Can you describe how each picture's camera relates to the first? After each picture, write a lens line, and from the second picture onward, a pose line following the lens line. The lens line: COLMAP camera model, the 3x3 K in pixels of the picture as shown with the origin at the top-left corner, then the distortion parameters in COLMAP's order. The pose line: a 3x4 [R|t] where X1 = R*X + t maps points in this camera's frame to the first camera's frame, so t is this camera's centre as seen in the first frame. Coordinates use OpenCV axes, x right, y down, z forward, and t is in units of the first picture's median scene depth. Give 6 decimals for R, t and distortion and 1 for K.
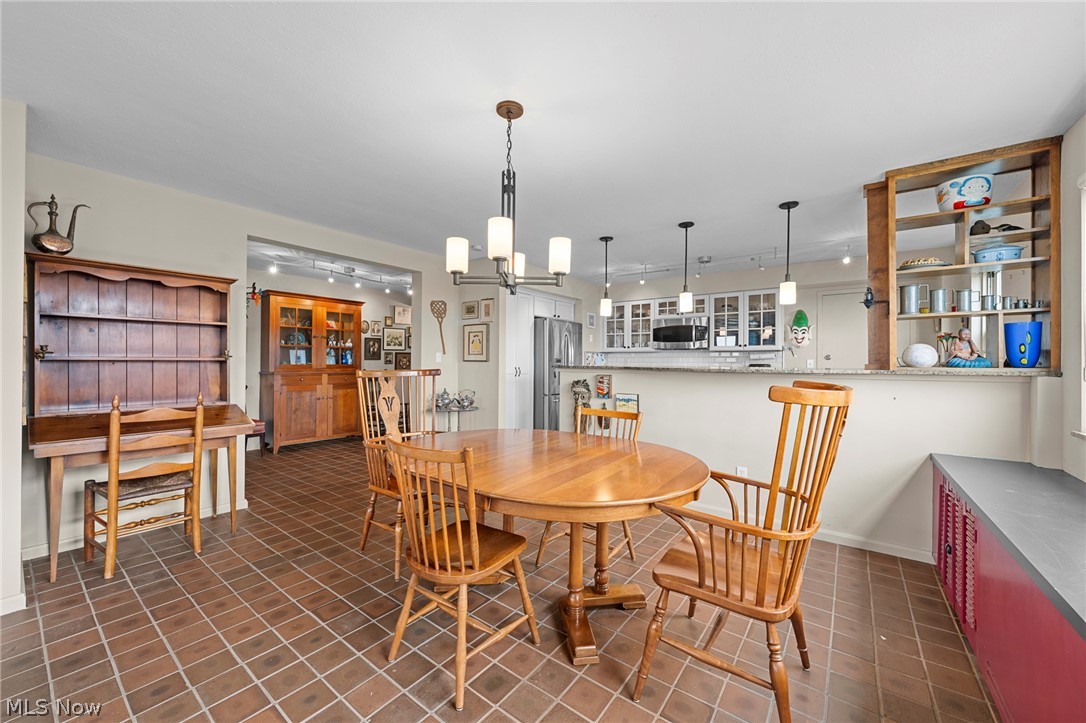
lens RADIAL K [[407.8, 0, 547.9], [0, 407.8, 361.4], [0, 0, 1]] dist [-0.004328, 0.000319]
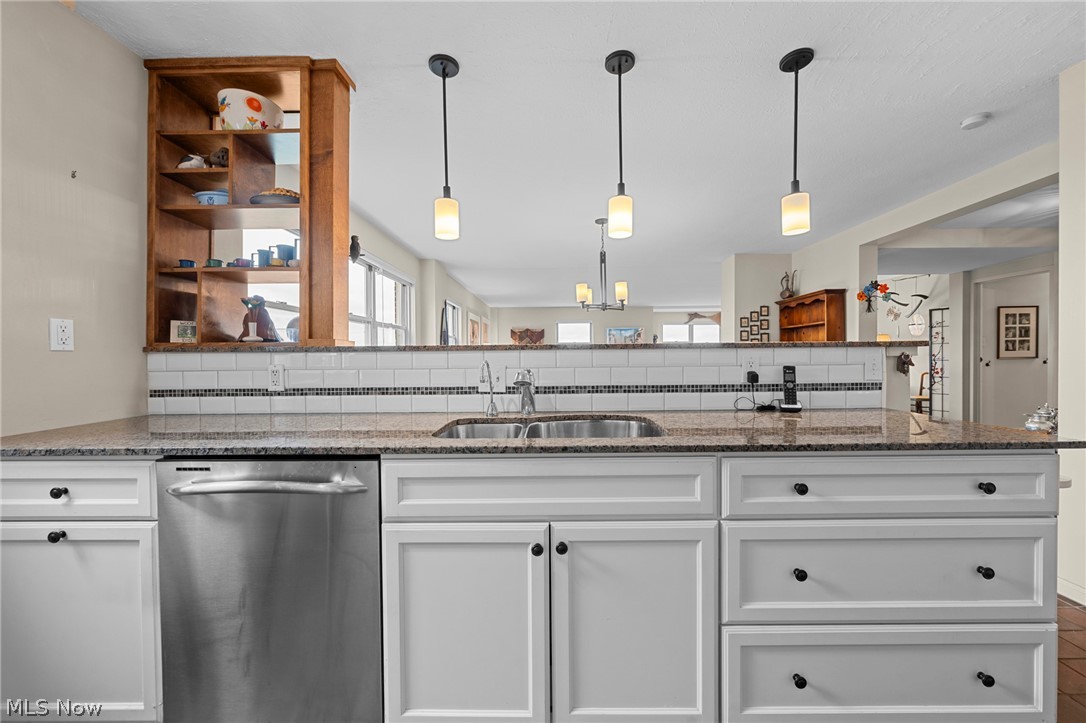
lens RADIAL K [[407.8, 0, 548.2], [0, 407.8, 359.2], [0, 0, 1]] dist [-0.004328, 0.000319]
pose [[-0.810061, 0.002194, -0.586342, 0.491442], [0.002400, 0.999997, 0.000427, 0.020808], [0.586341, -0.001061, -0.810064, 0.941090]]
